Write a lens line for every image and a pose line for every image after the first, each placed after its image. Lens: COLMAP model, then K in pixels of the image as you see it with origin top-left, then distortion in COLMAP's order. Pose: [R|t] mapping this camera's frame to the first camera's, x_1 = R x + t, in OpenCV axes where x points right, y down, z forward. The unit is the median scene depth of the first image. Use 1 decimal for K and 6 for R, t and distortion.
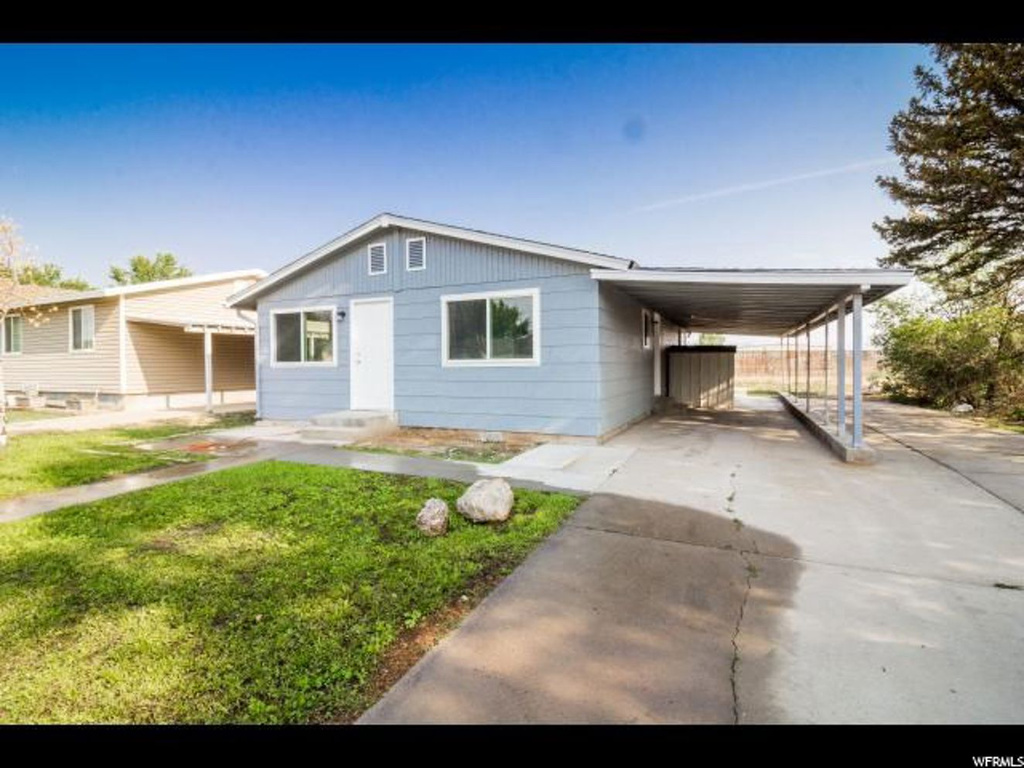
lens RADIAL K [[498.5, 0, 524.7], [0, 498.5, 382.9], [0, 0, 1]] dist [-0.004011, -0.000667]
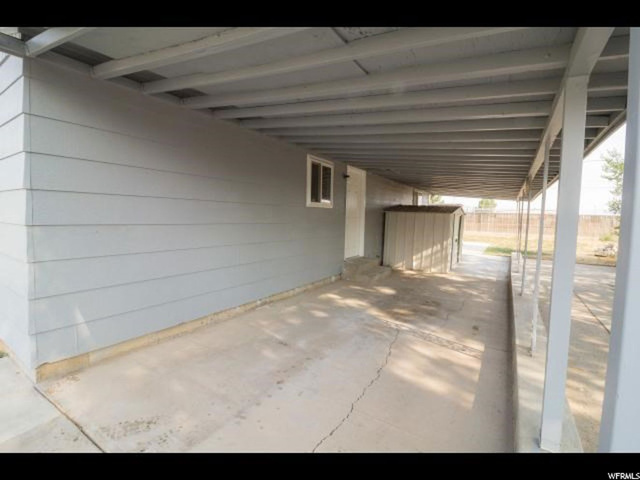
lens RADIAL K [[311.5, 0, 328.0], [0, 311.5, 239.3], [0, 0, 1]] dist [-0.004011, -0.000667]
pose [[0.991471, 0.028258, -0.127228, 0.261967], [-0.023230, 0.998896, 0.040833, -0.030338], [0.128241, -0.037529, 0.991033, 0.366446]]
